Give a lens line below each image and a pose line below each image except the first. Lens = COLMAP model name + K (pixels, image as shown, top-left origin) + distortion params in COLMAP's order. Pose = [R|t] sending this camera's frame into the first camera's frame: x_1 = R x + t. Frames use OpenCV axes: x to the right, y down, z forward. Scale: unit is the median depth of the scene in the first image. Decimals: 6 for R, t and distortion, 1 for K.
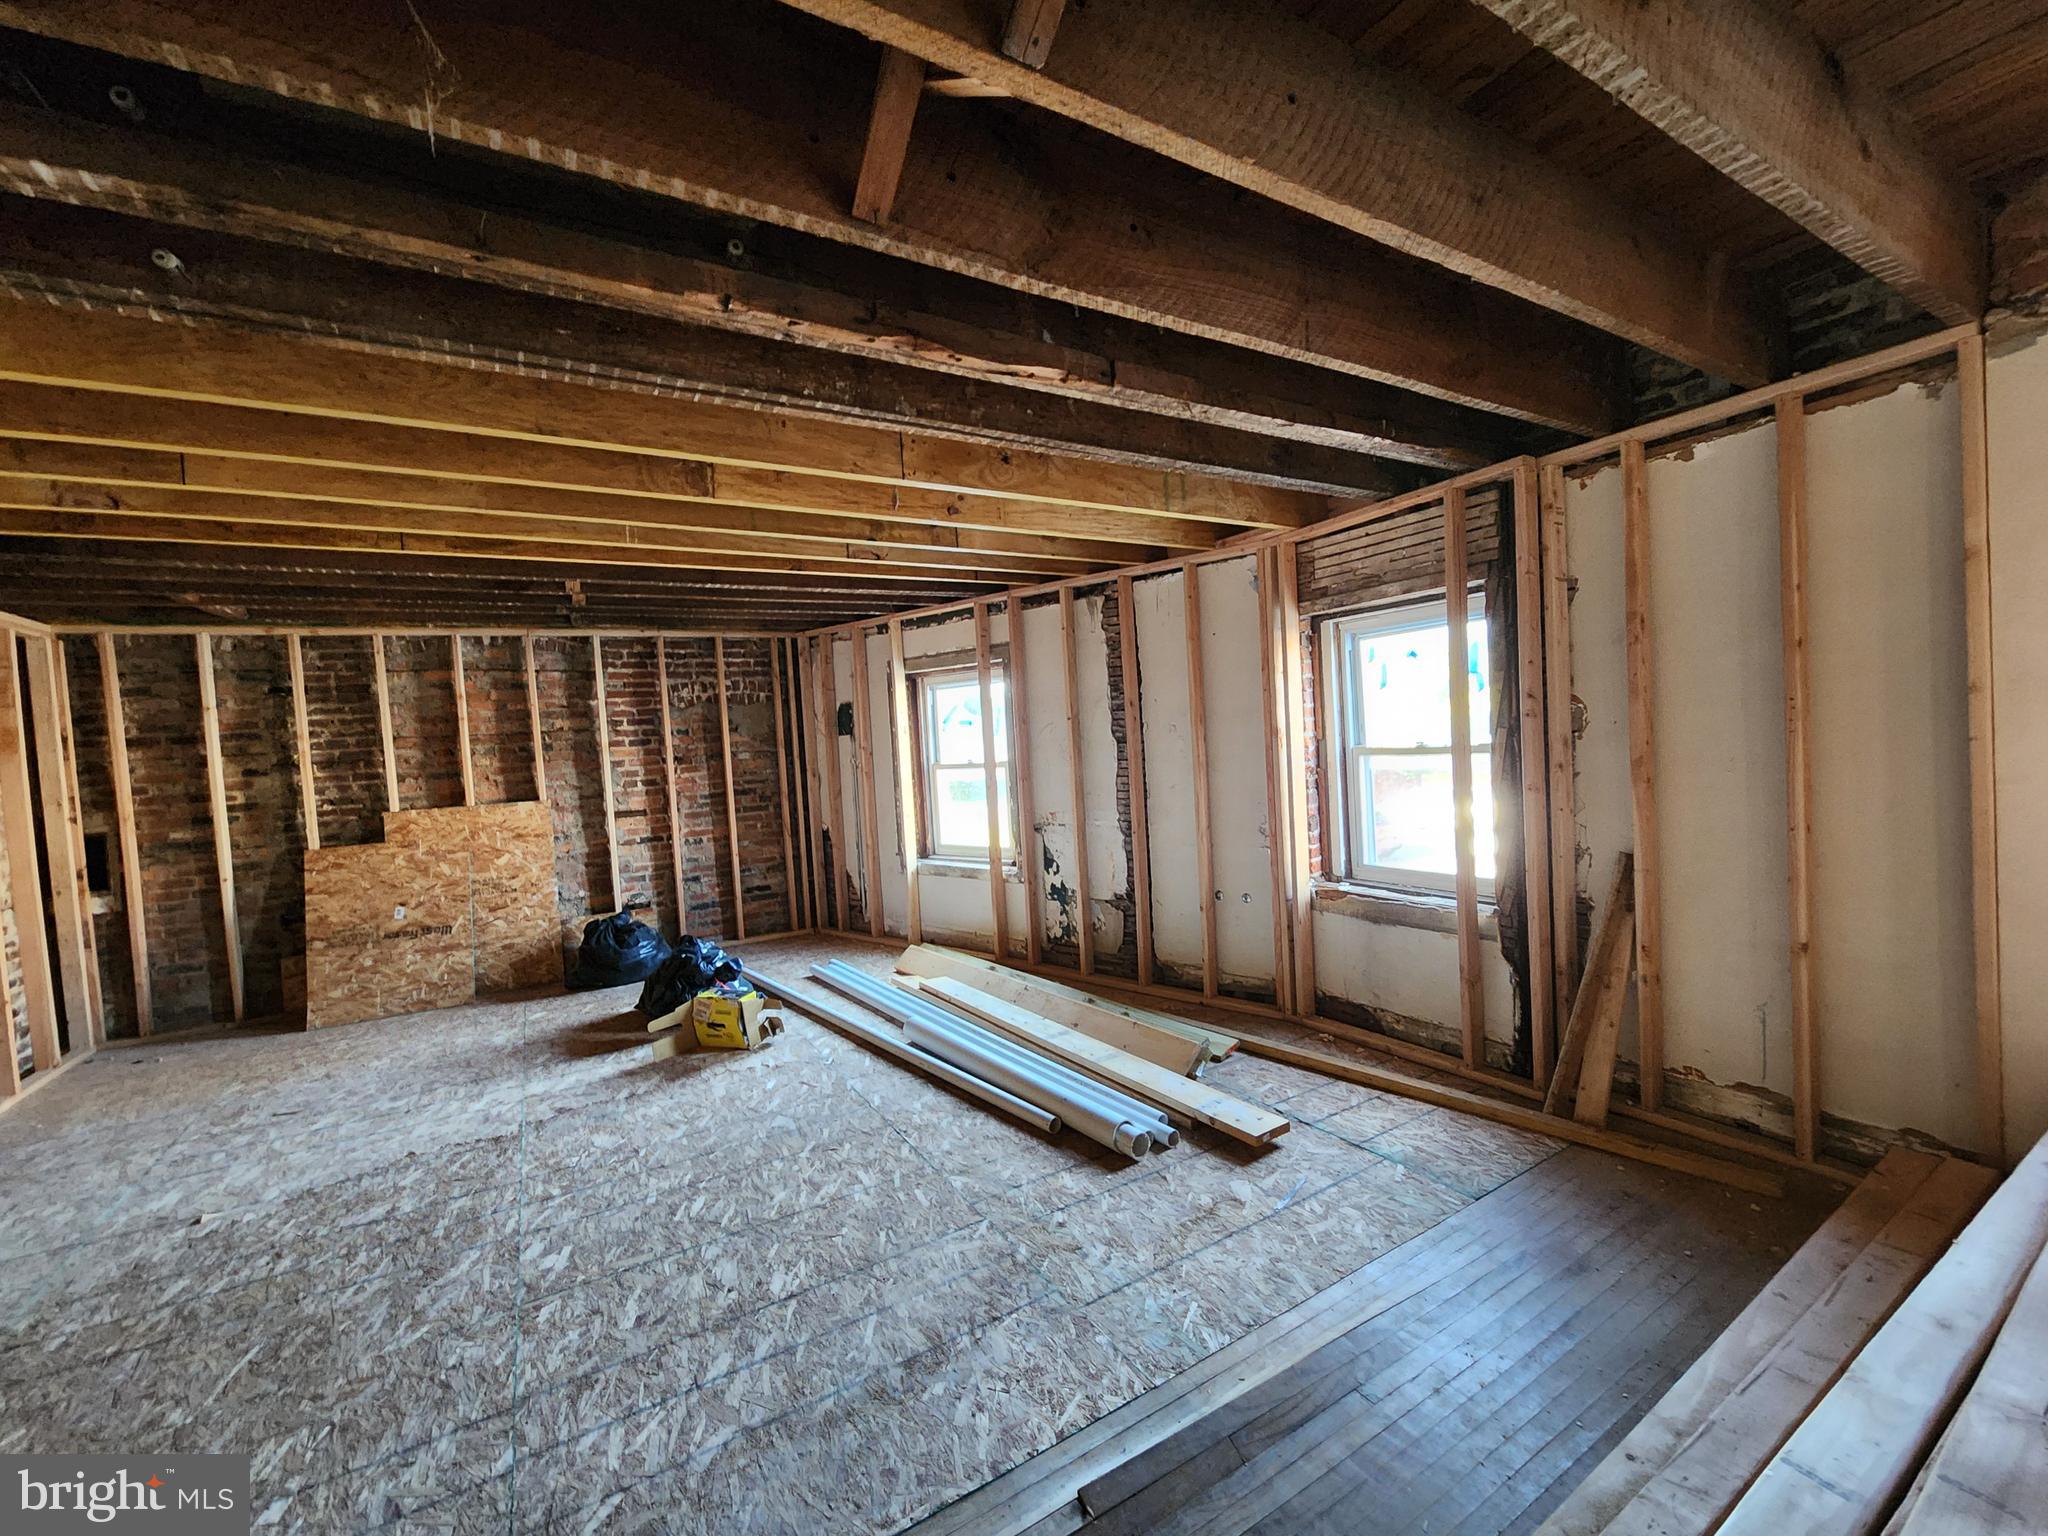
lens RADIAL K [[836.4, 0, 1026.4], [0, 836.4, 768.2], [0, 0, 1]] dist [-0.001346, 0.001082]
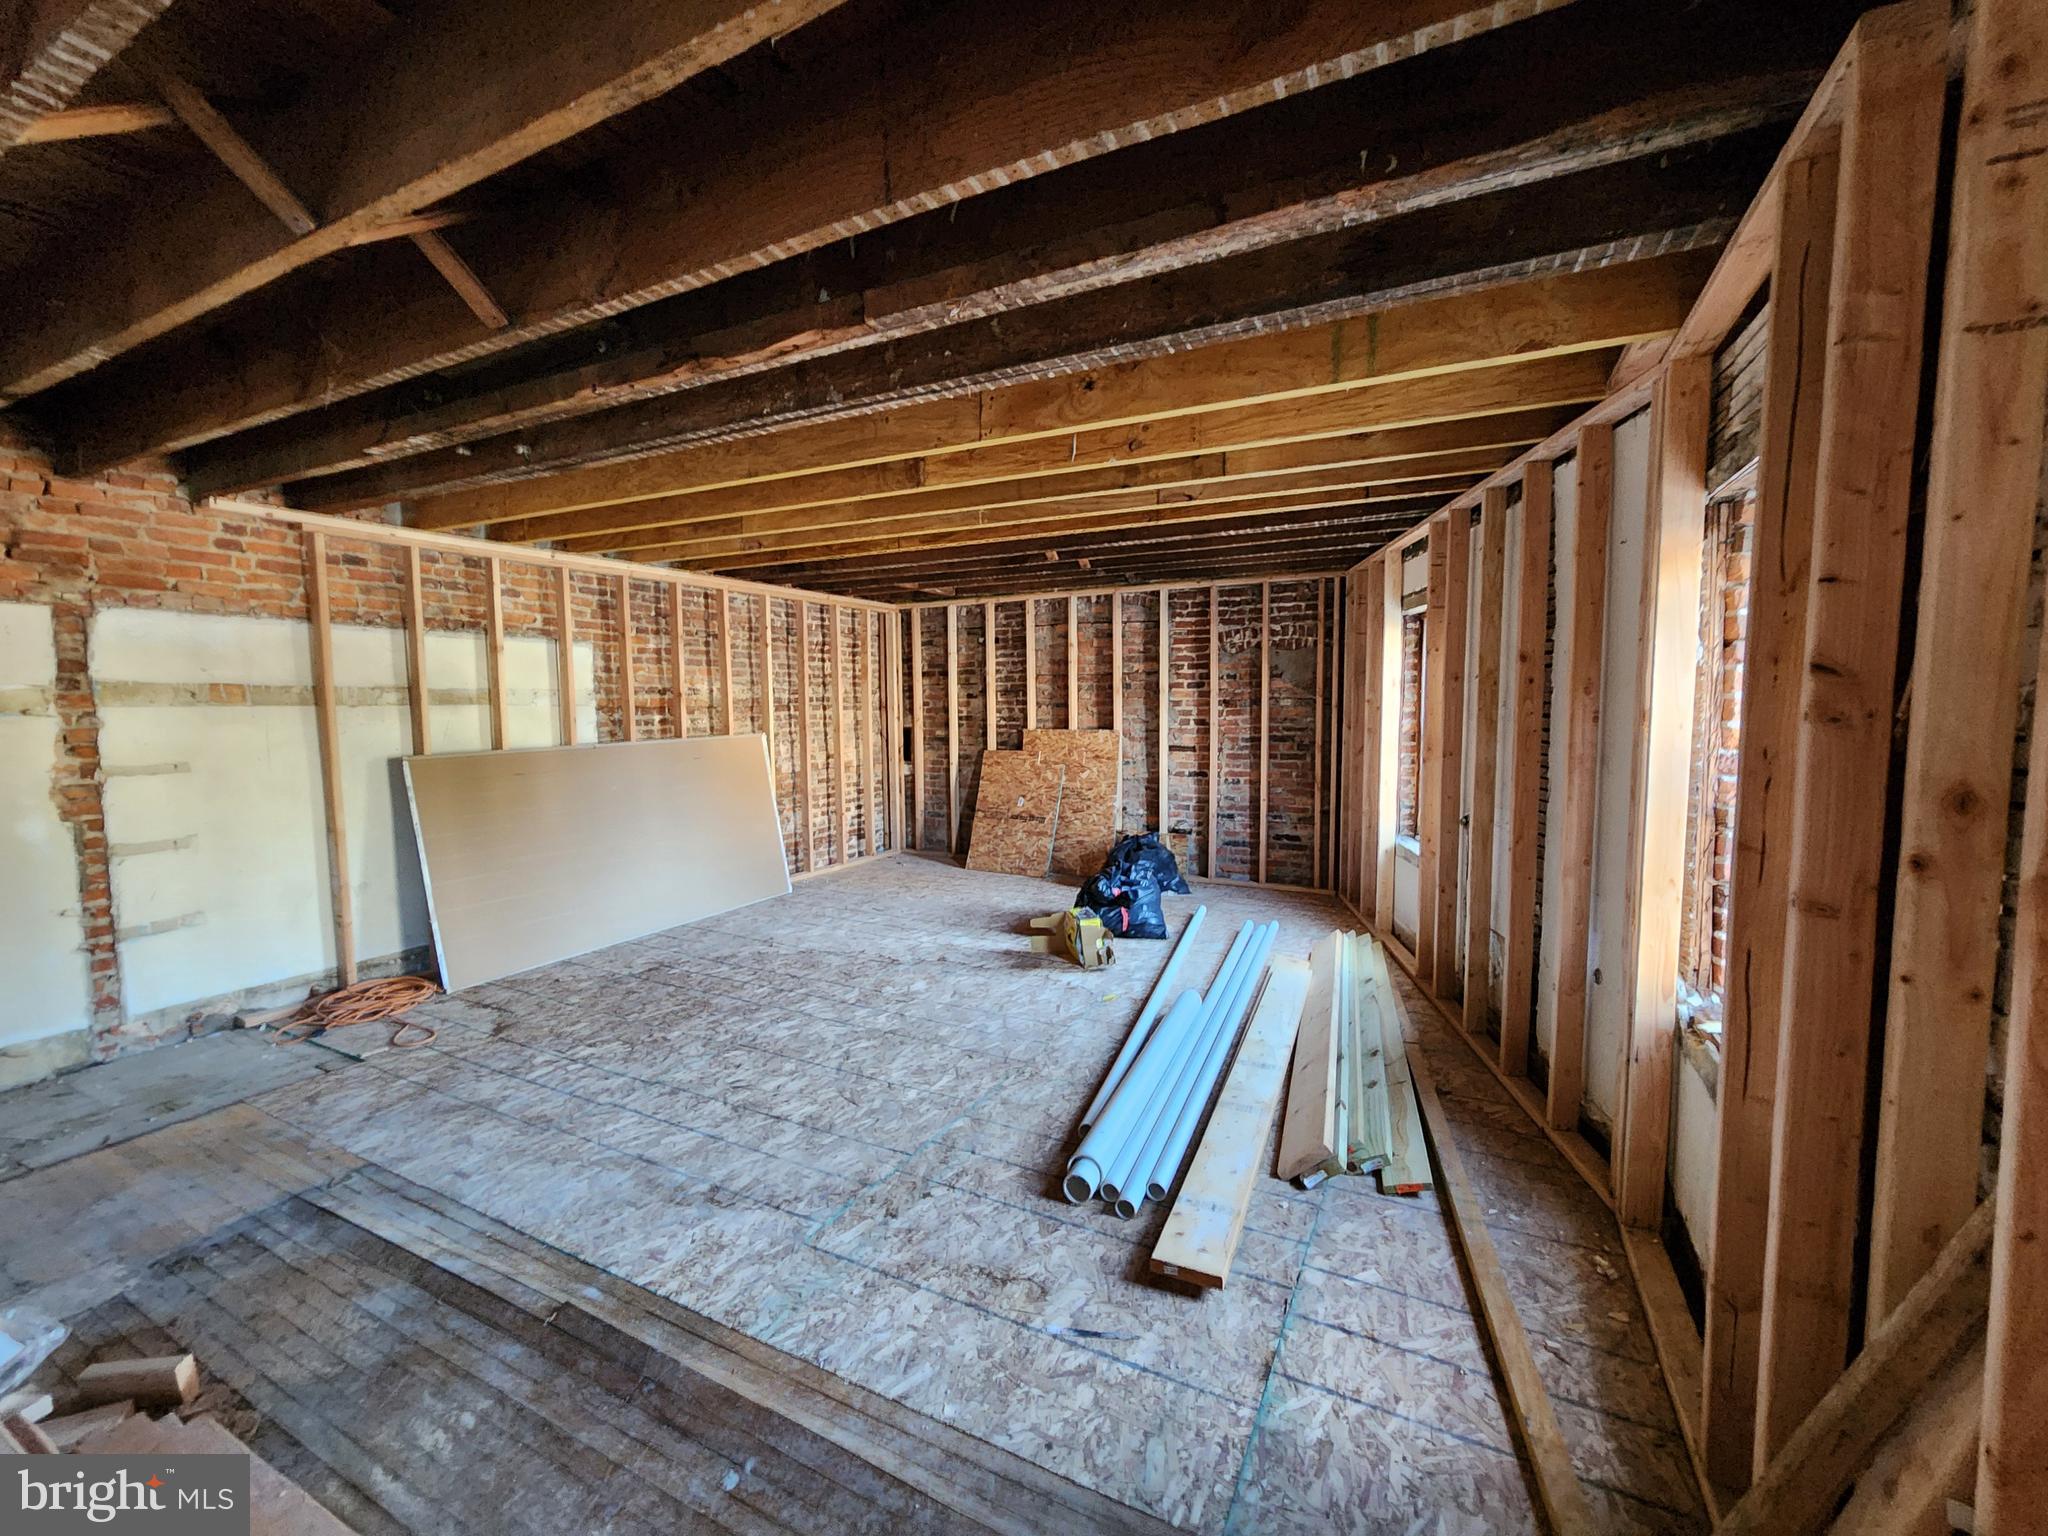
lens RADIAL K [[836.4, 0, 1037.6], [0, 836.4, 765.1], [0, 0, 1]] dist [-0.001346, 0.001082]
pose [[0.535952, 0.118468, -0.835895, 0.447754], [-0.054909, 0.992901, 0.105514, -0.038626], [0.842461, -0.010652, 0.538652, 0.293027]]
